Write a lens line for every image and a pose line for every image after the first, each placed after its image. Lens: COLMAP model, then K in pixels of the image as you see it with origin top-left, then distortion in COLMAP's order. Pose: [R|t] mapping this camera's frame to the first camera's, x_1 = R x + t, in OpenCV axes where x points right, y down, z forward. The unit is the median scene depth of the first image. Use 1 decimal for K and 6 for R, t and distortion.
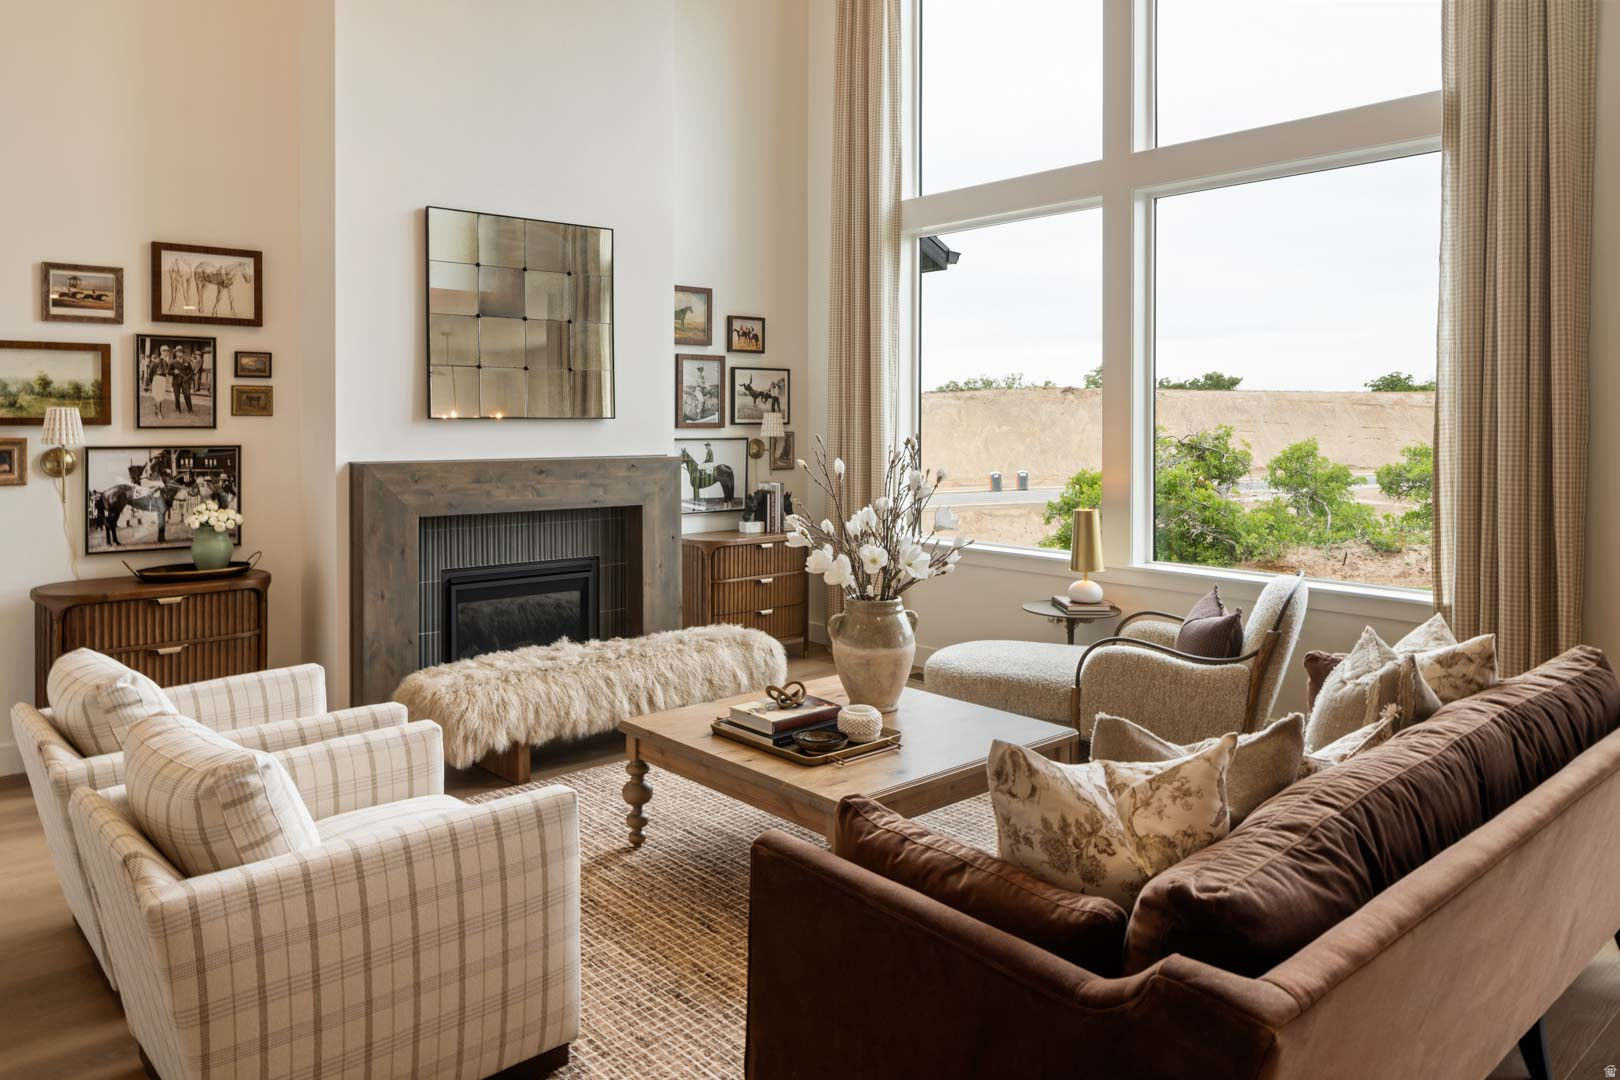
lens RADIAL K [[1112.7, 0, 807.9], [0, 1112.7, 416.8], [0, 0, 1]] dist [-0.011241, -0.001812]
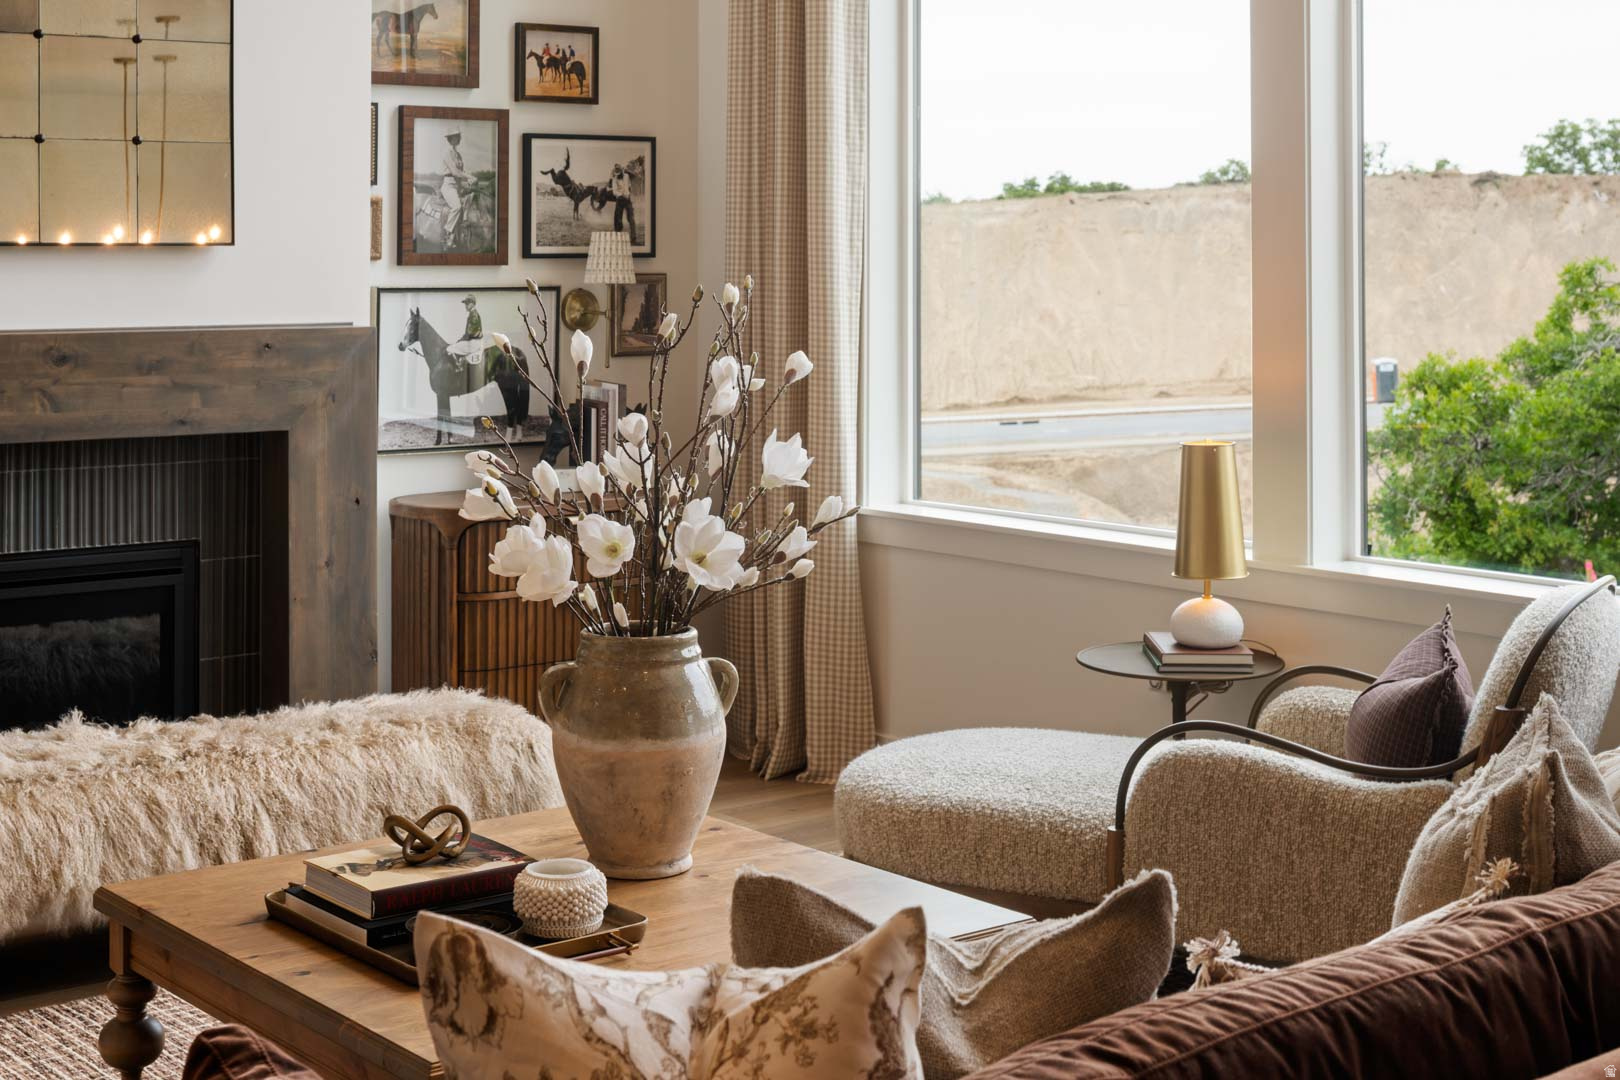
lens RADIAL K [[2458.2, 0, 809.8], [0, 2458.2, 145.7], [0, 0, 1]] dist [-0.041404, 0.007488]
pose [[0.998793, -0.003633, -0.048982, 0.124240], [0.001745, 0.999256, -0.038539, -0.000118], [0.049085, 0.038407, 0.998056, -0.019892]]
